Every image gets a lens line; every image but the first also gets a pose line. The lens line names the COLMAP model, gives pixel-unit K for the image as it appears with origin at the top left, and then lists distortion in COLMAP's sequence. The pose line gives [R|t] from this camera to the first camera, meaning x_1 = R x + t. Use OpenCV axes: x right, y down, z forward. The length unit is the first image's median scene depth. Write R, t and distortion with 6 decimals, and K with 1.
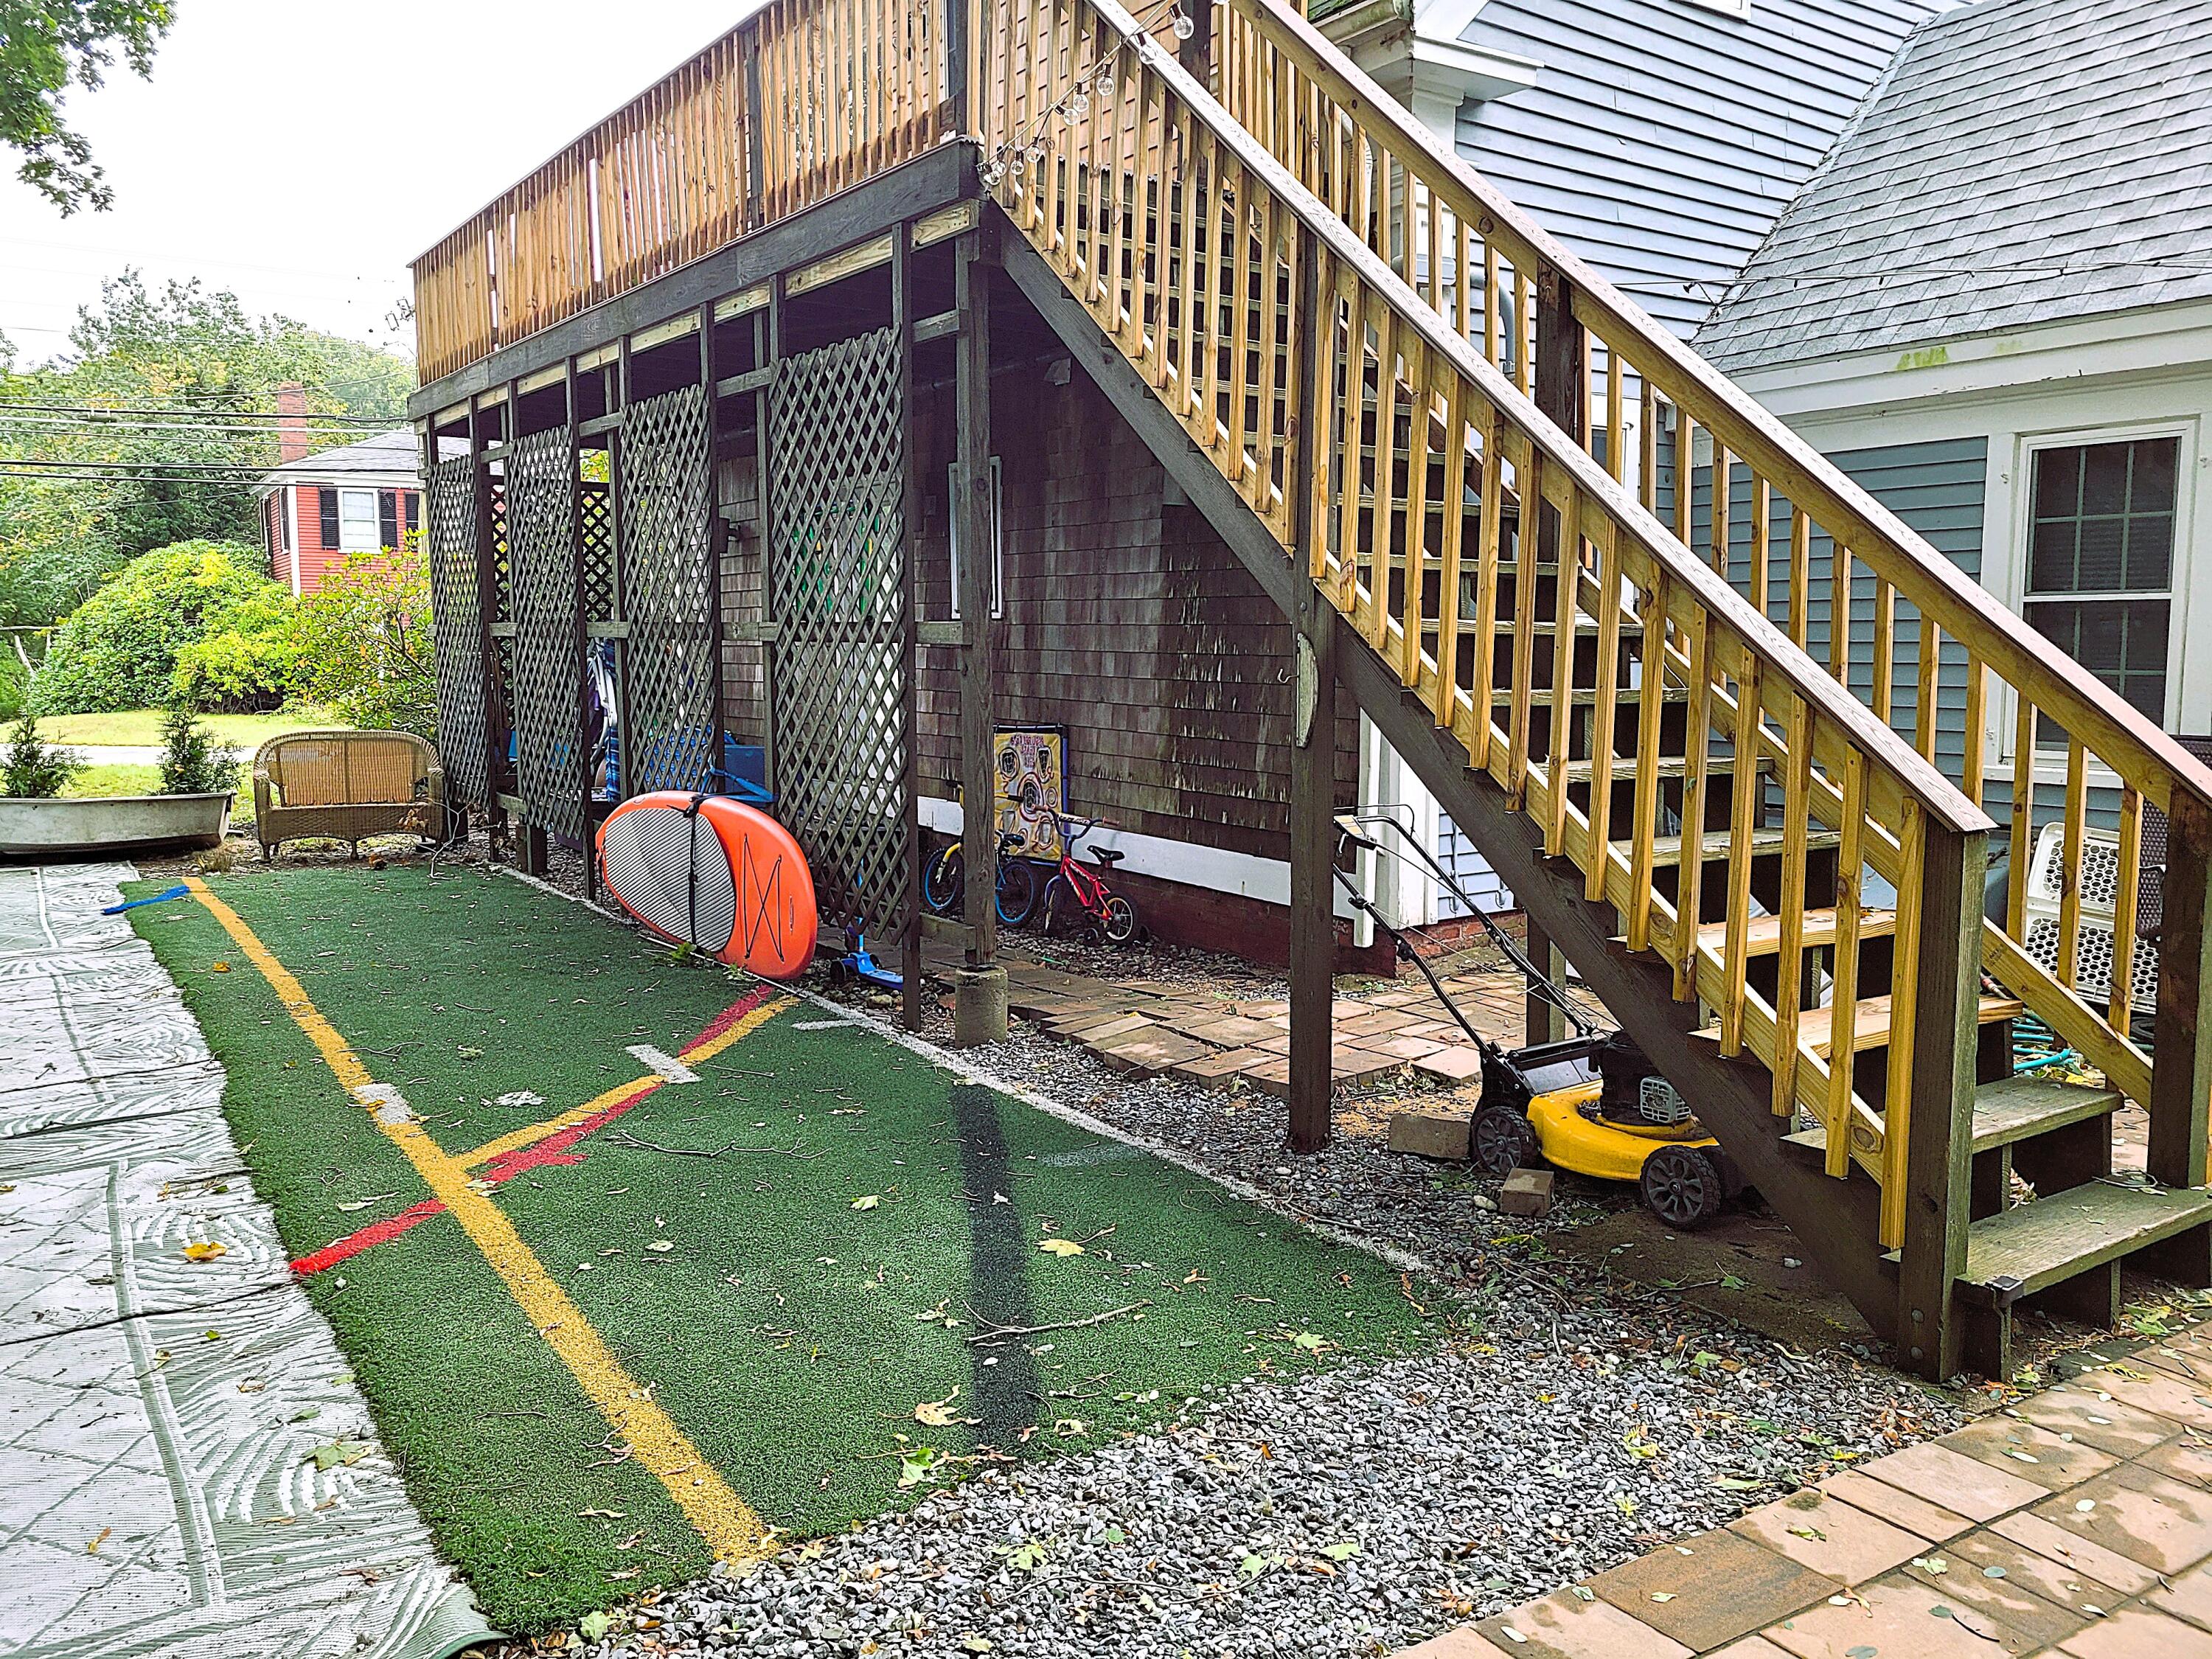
lens RADIAL K [[1653.2, 0, 1107.6], [0, 1653.2, 810.5], [0, 0, 1]] dist [0.064876, -0.050919]
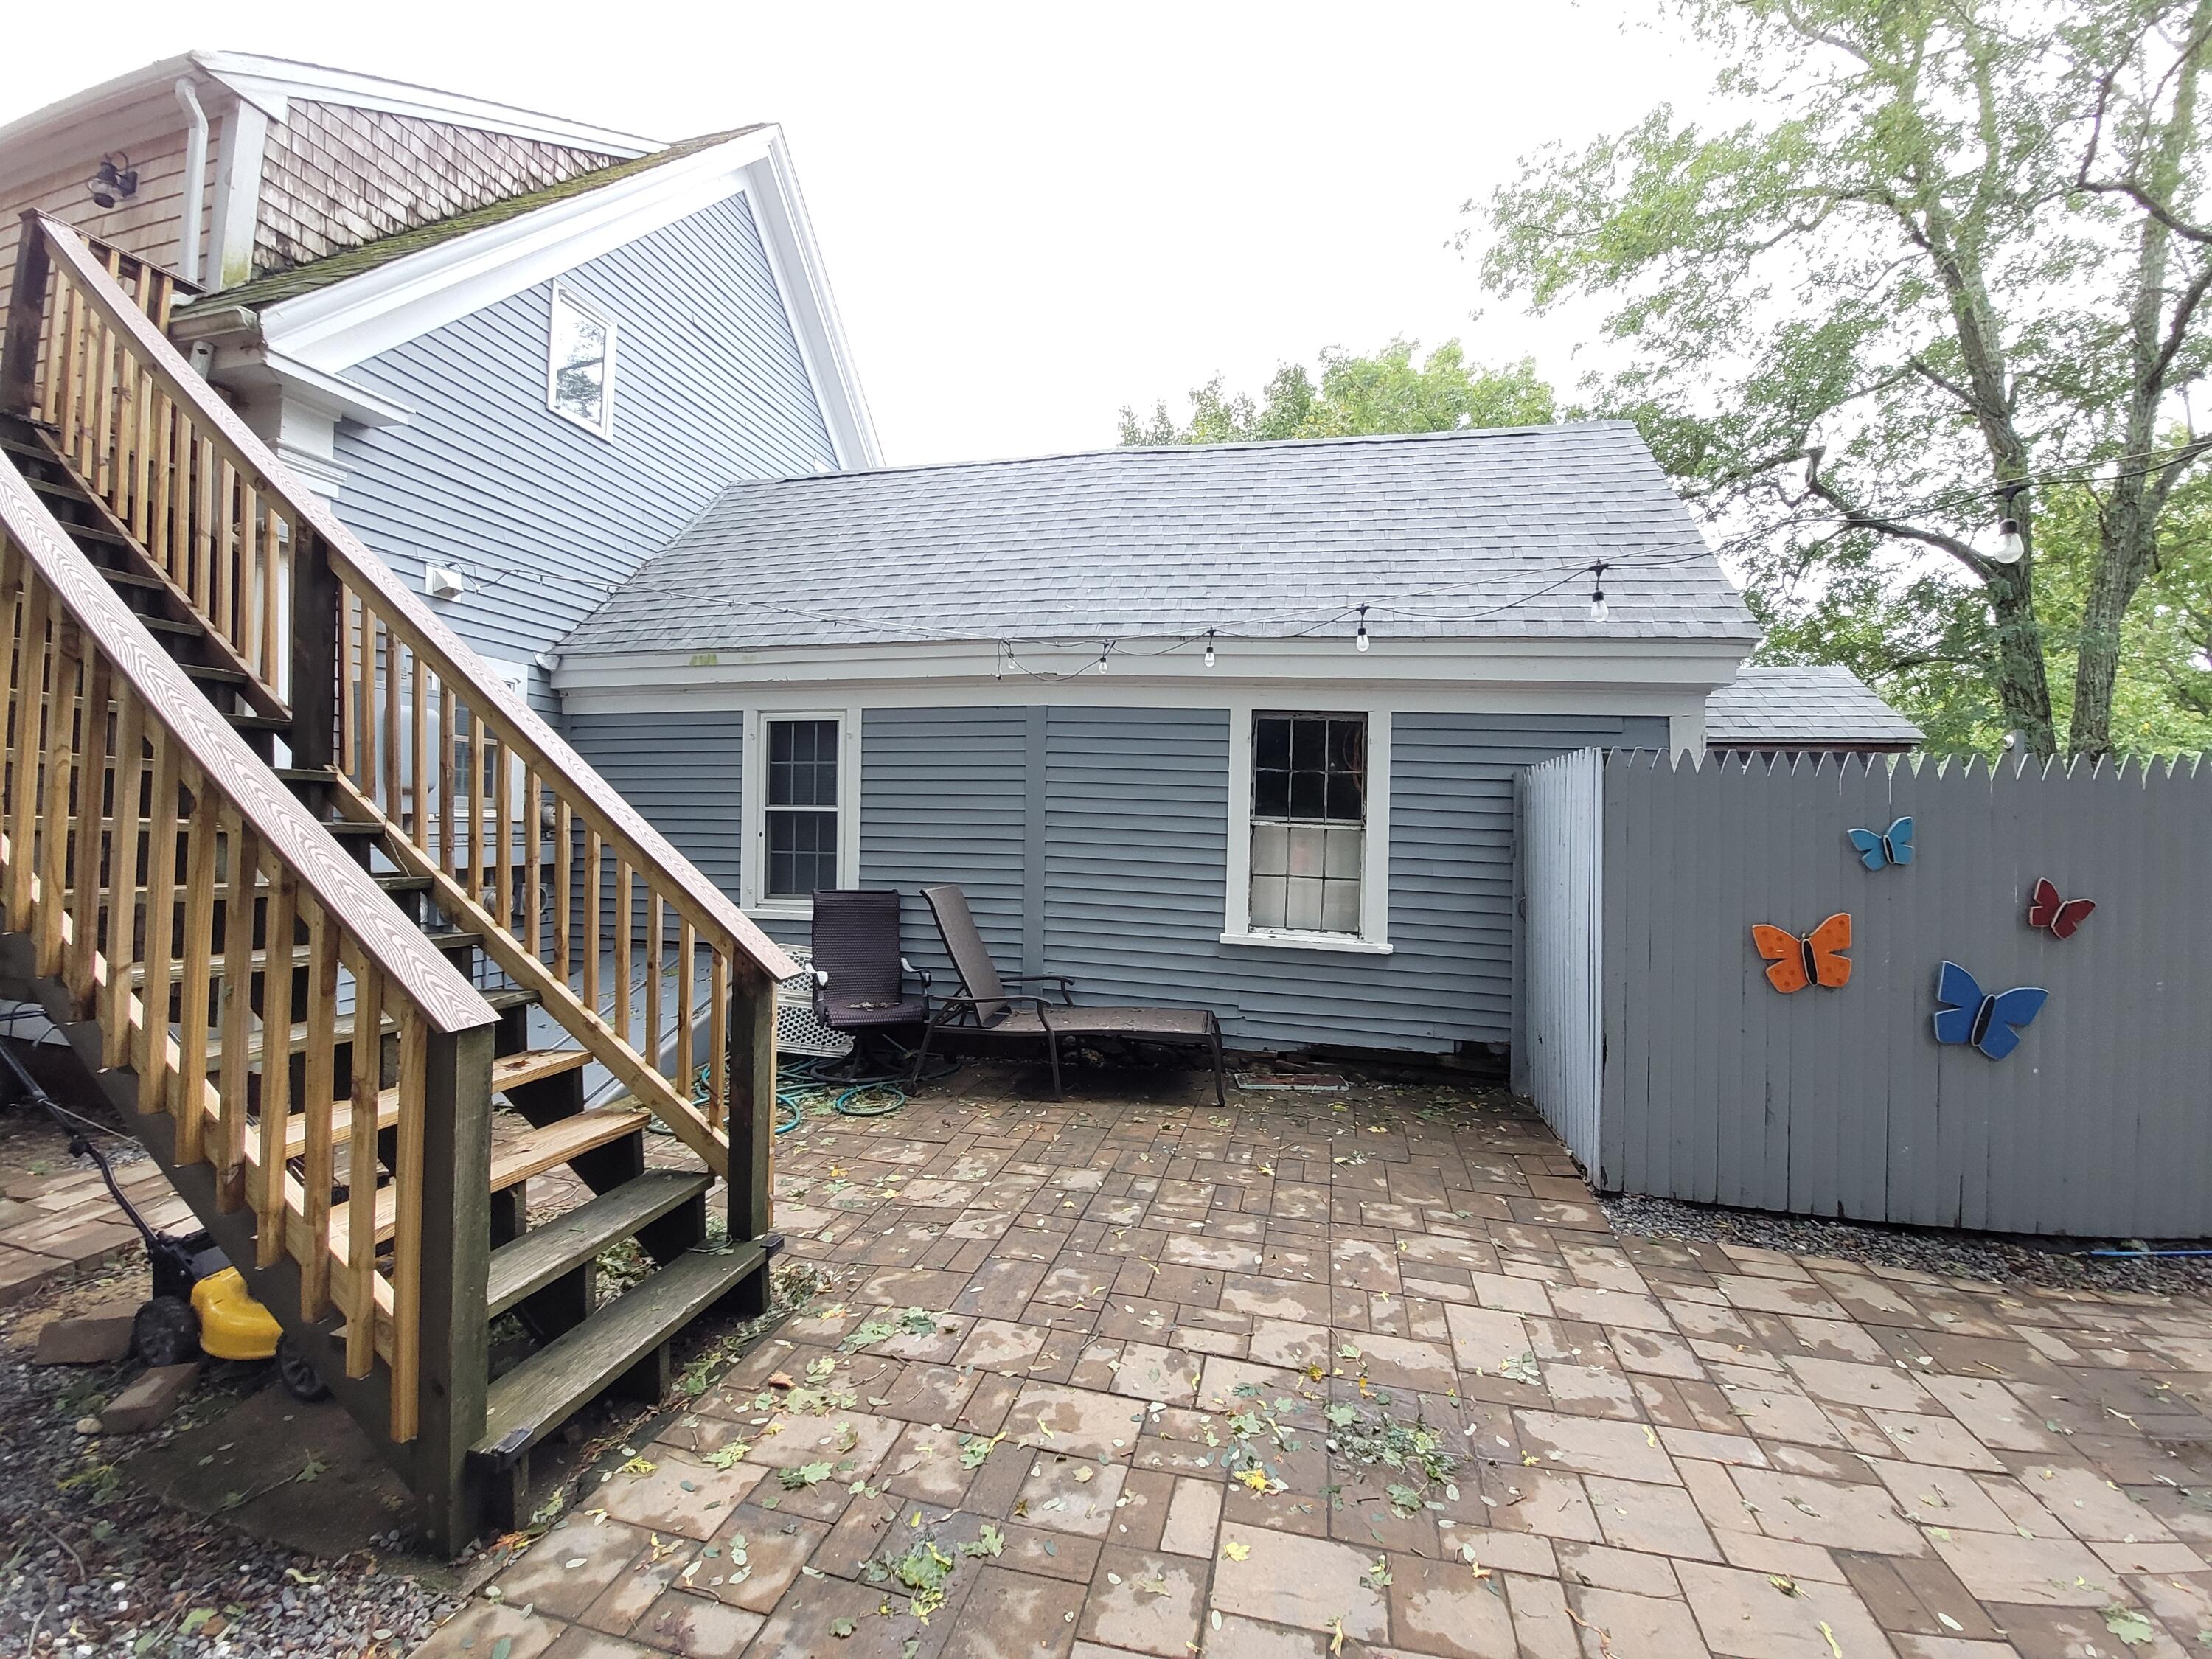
lens RADIAL K [[881.3, 0, 1106.0], [0, 881.3, 829.5], [0, 0, 1]] dist [0.000513, -0.015590]
pose [[0.731106, 0.007809, 0.682219, 0.210600], [0.057474, 0.995675, -0.072990, -0.023910], [-0.679839, 0.092574, 0.727495, 0.145448]]
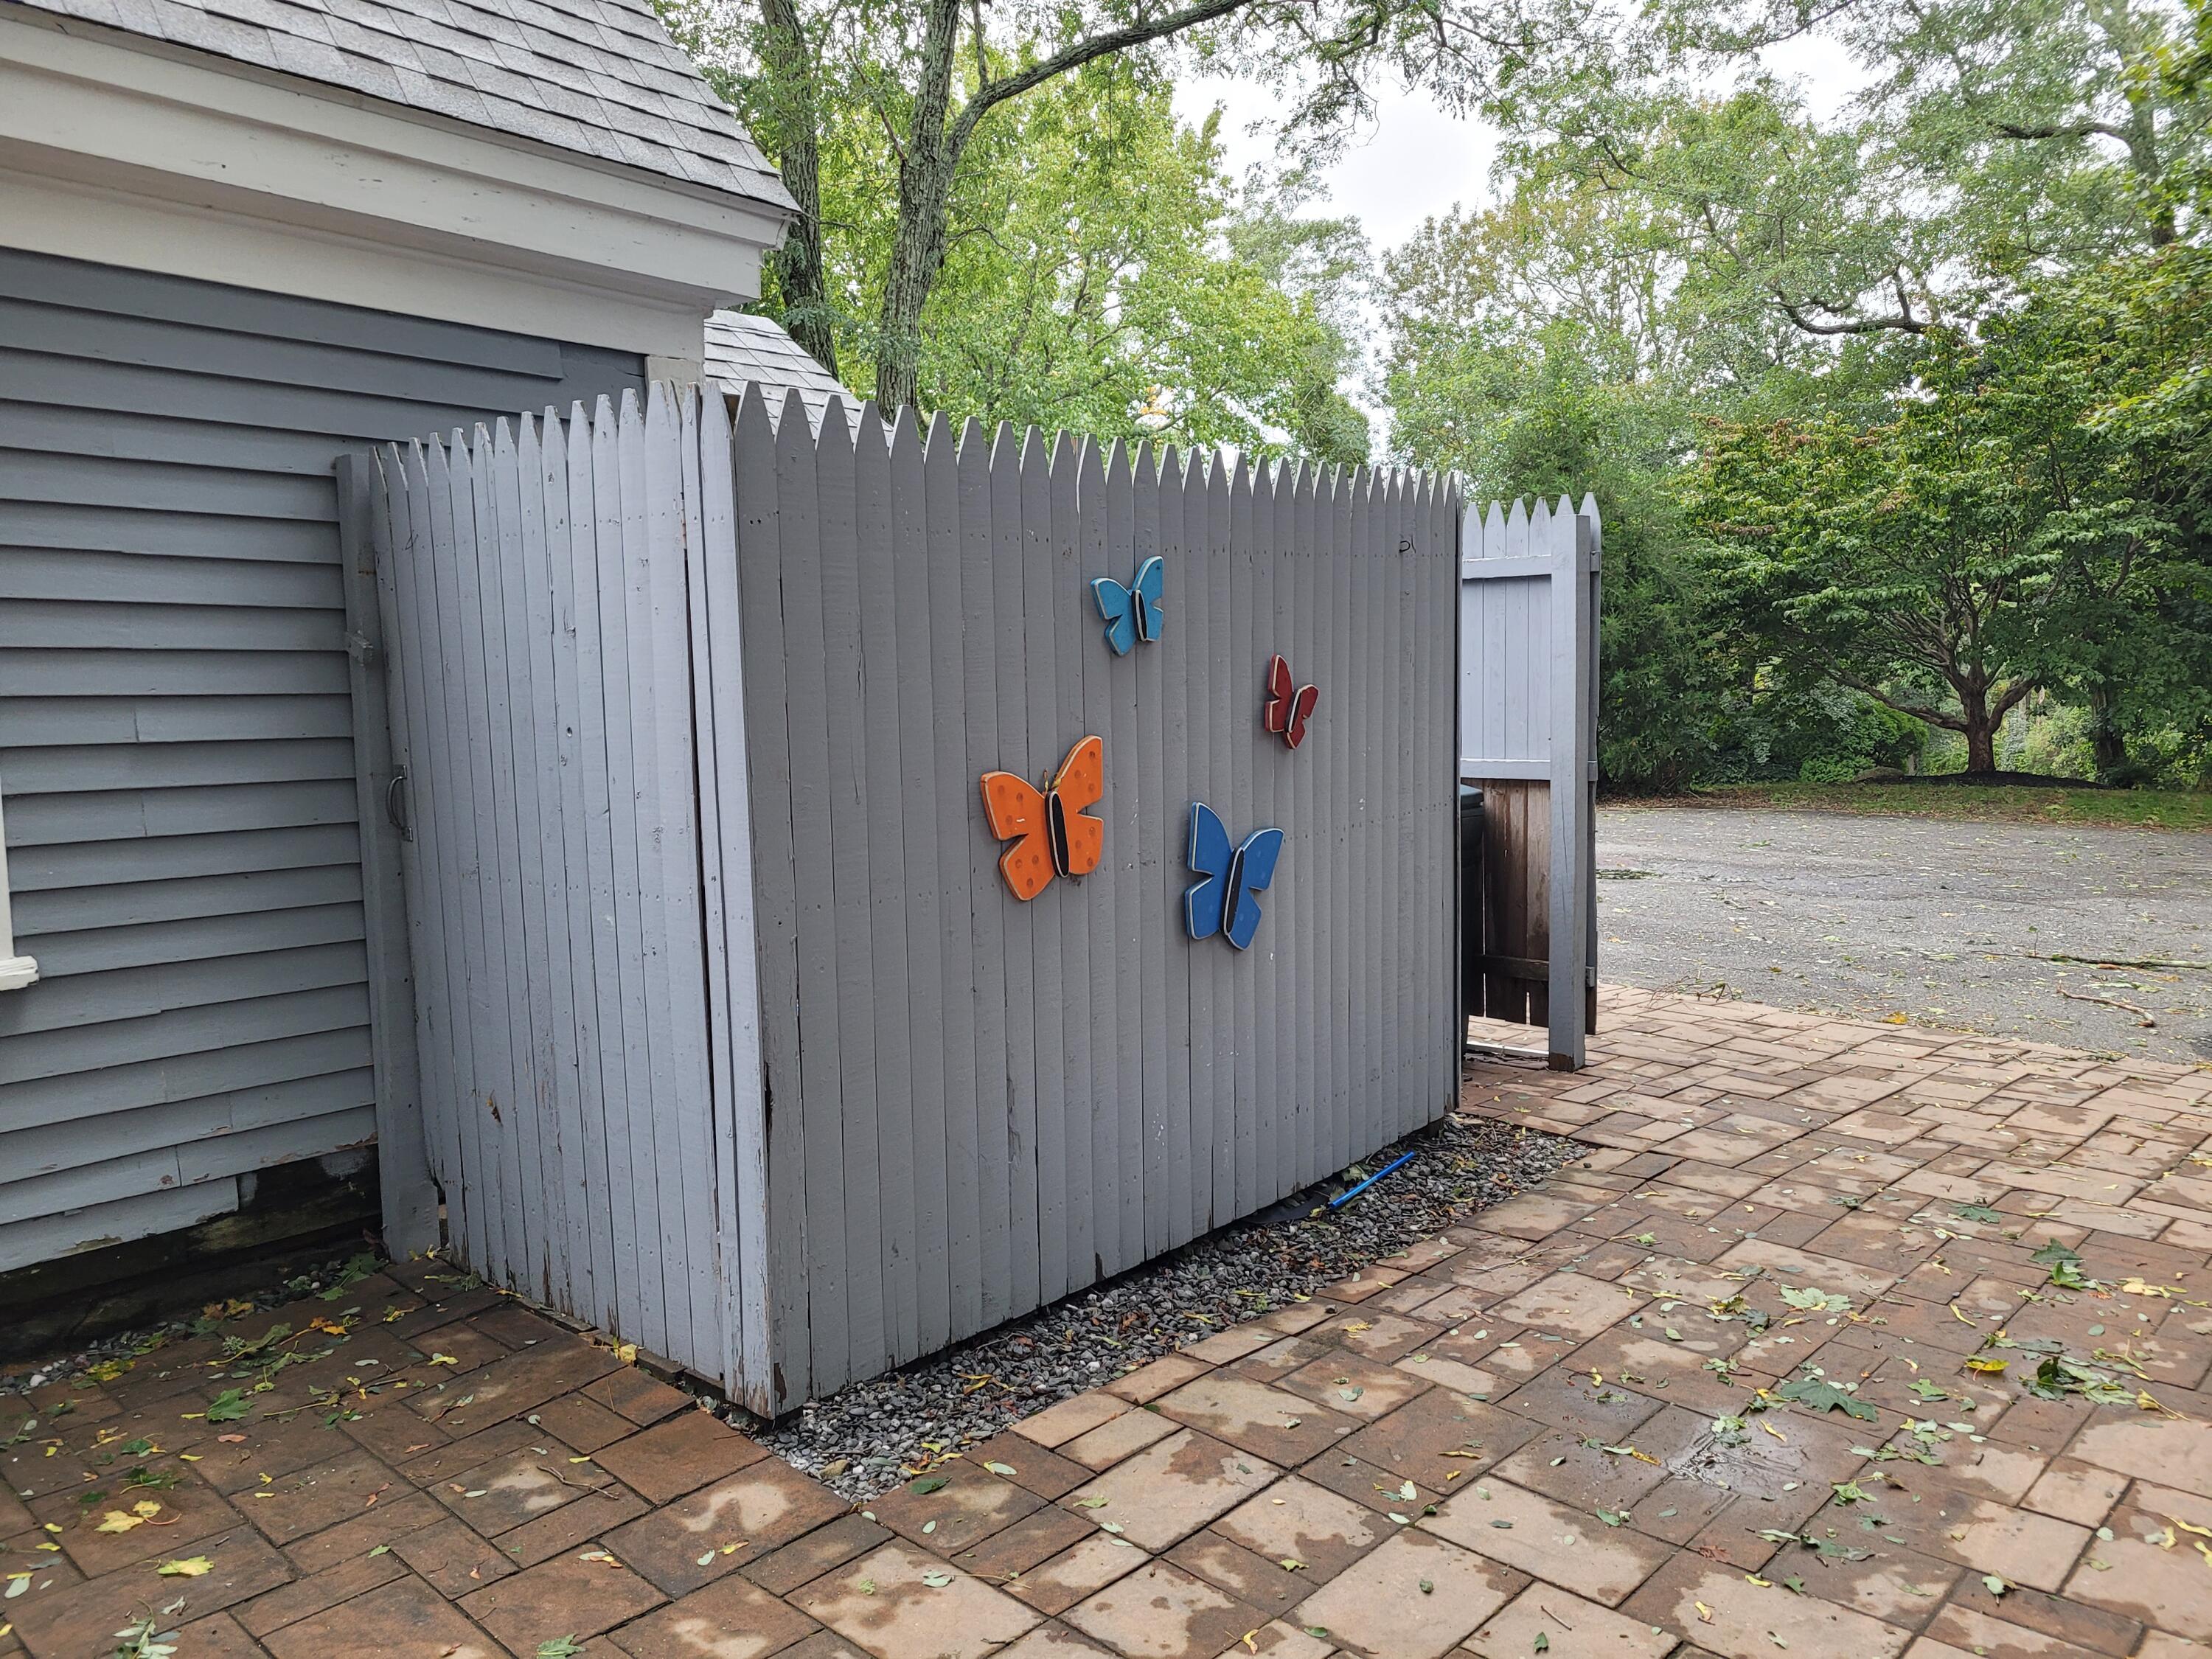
lens RADIAL K [[1653.2, 0, 1107.6], [0, 1653.2, 810.5], [0, 0, 1]] dist [0.064876, -0.050919]
pose [[-0.248930, -0.094205, 0.963929, 0.364202], [0.127109, 0.983472, 0.128941, -0.031318], [-0.960144, 0.154622, -0.232842, 0.343989]]
